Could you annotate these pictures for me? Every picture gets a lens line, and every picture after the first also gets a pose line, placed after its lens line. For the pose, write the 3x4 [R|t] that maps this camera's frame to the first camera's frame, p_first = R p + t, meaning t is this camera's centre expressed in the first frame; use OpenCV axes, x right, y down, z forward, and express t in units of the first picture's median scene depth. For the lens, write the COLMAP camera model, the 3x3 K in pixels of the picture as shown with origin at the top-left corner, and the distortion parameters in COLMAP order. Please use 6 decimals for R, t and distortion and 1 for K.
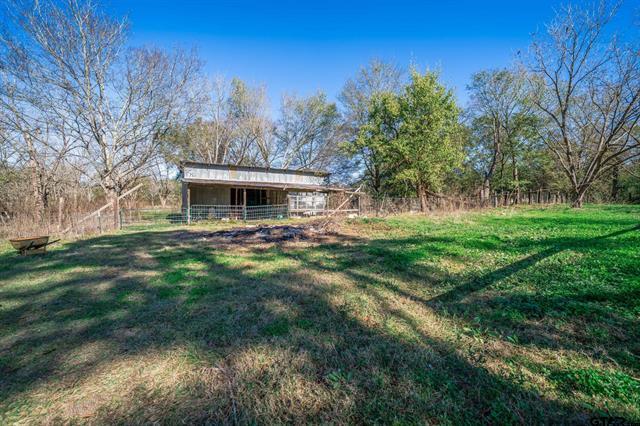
lens RADIAL K [[255.6, 0, 320.0], [0, 255.6, 213.0], [0, 0, 1]] dist [0.016580, -0.000010]
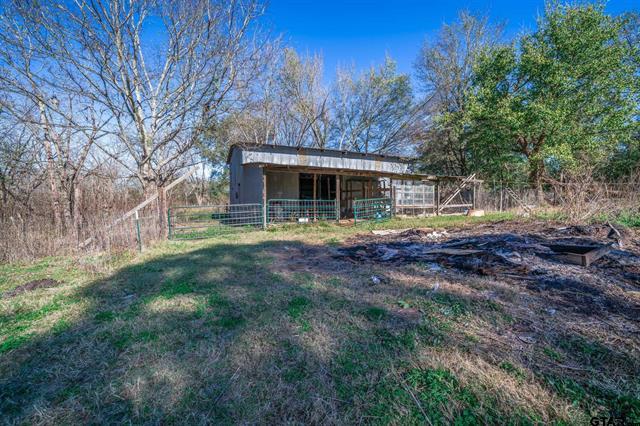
lens RADIAL K [[237.6, 0, 320.0], [0, 237.6, 213.0], [0, 0, 1]] dist [-0.000275, 0.000219]
pose [[0.998771, -0.015636, -0.047039, -0.270358], [0.016139, 0.999816, 0.010329, -0.000173], [0.046869, -0.011076, 0.998840, 0.314909]]
